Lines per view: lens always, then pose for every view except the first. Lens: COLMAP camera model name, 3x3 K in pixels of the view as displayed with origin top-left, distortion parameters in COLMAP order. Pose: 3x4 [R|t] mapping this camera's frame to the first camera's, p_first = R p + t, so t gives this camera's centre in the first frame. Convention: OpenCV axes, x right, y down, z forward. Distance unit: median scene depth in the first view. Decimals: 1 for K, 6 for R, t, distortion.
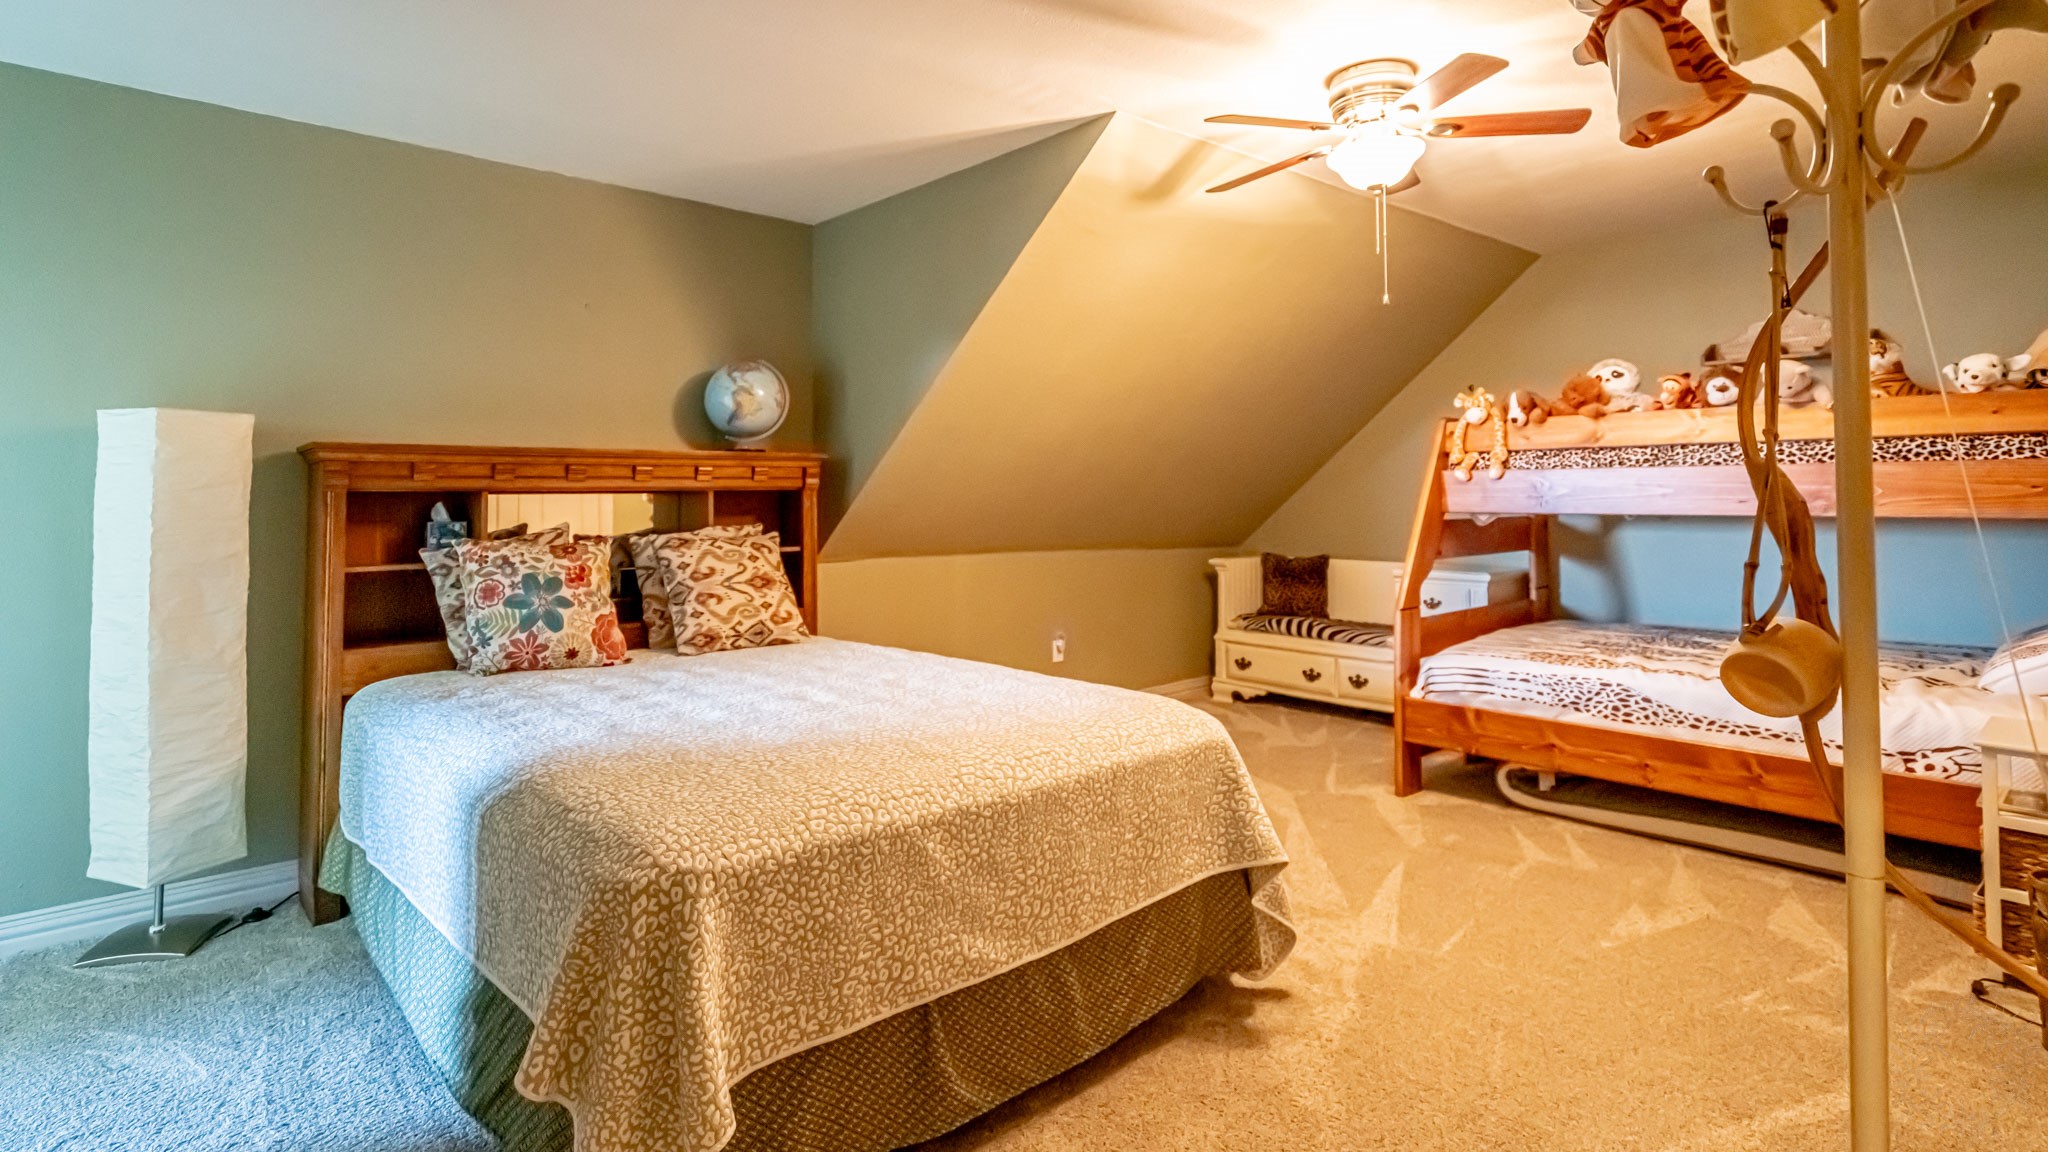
lens RADIAL K [[1018.7, 0, 1024.8], [0, 1018.7, 461.9], [0, 0, 1]] dist [0.000794, 0.000361]
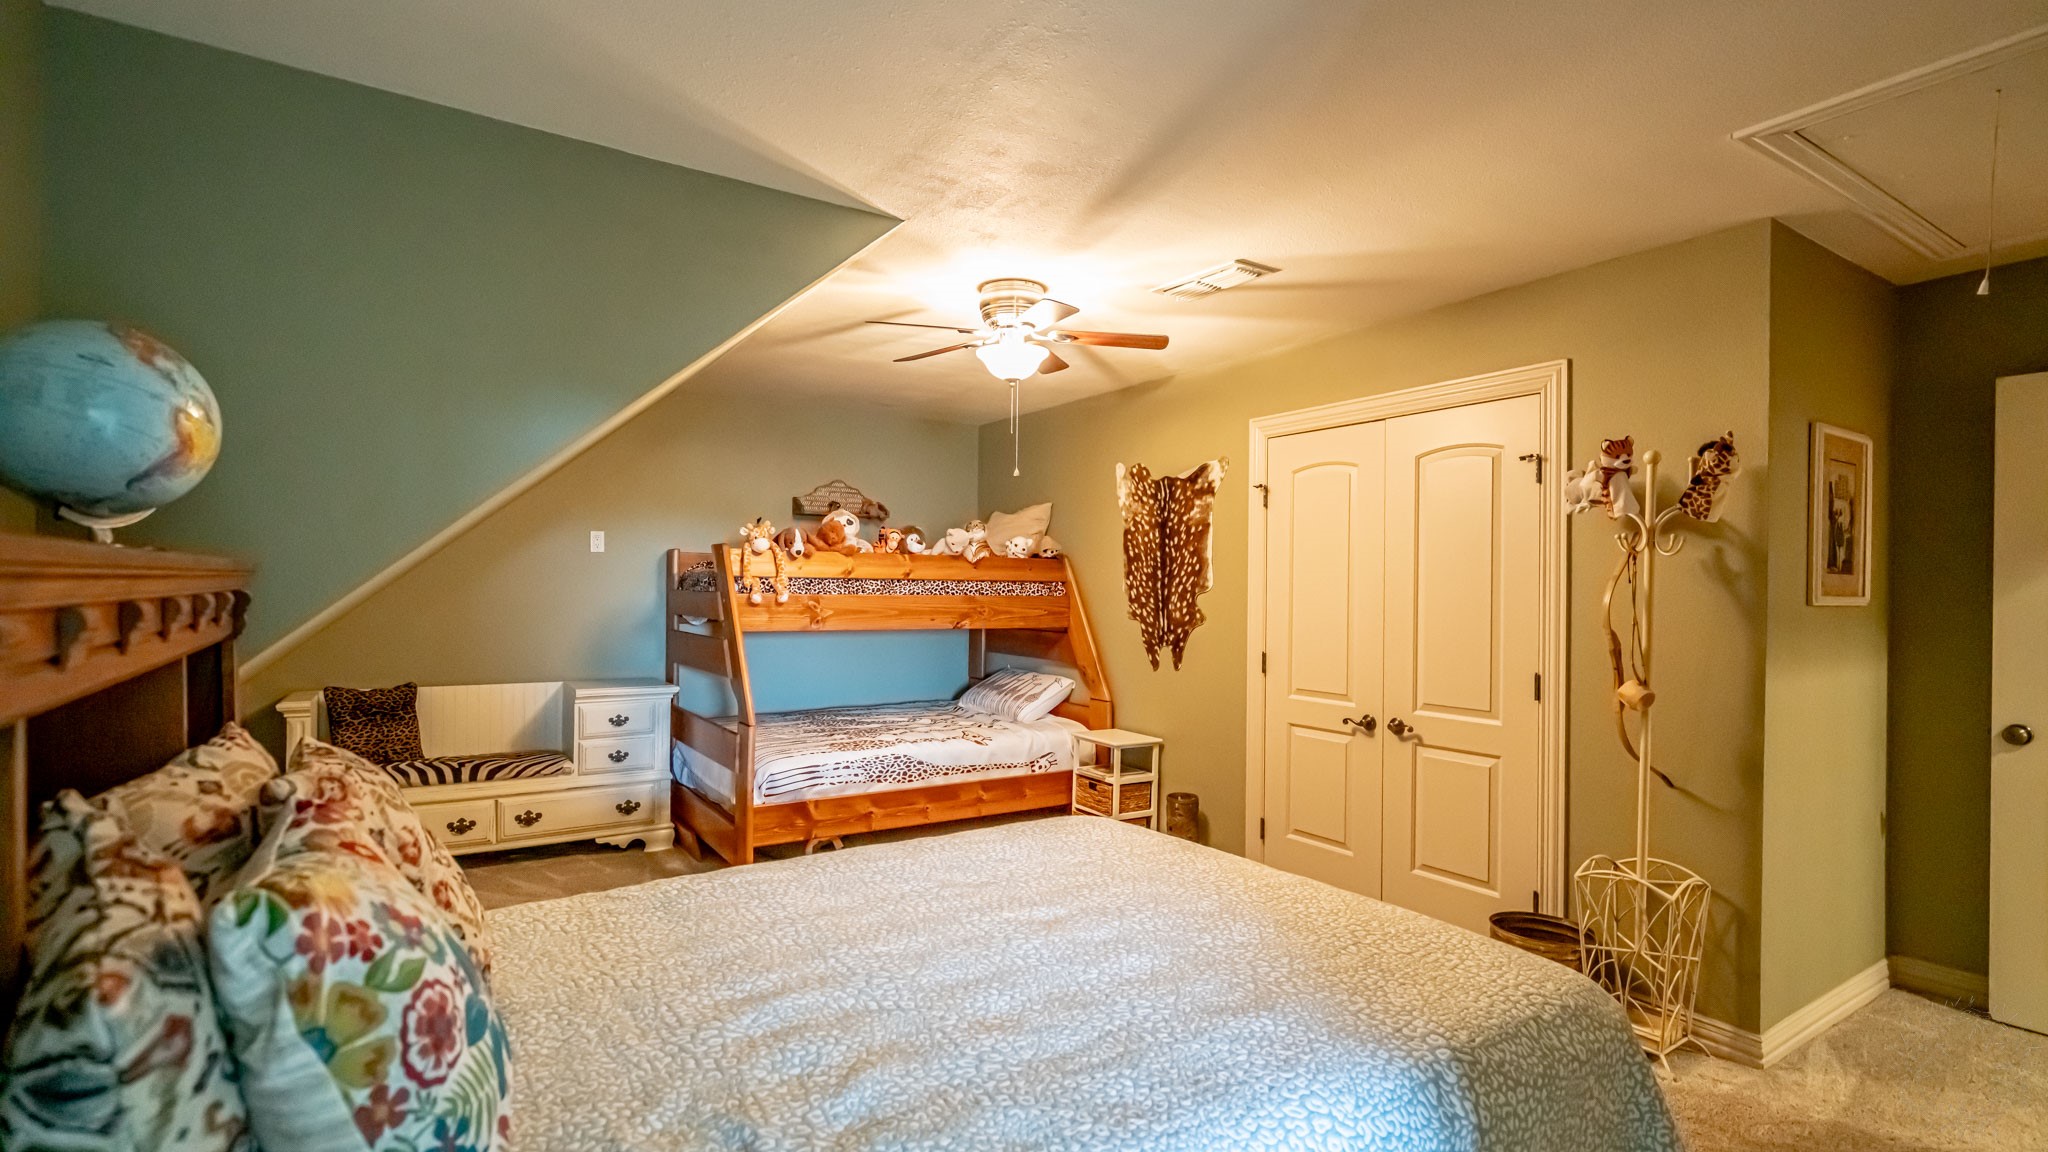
lens RADIAL K [[969.8, 0, 1024.0], [0, 969.8, 576.0], [0, 0, 1]] dist [-0.001232, -0.000061]
pose [[0.142723, 0.018584, 0.989588, -0.628840], [-0.046398, 0.998850, -0.012066, -0.013039], [-0.988674, -0.044193, 0.143421, 0.608712]]
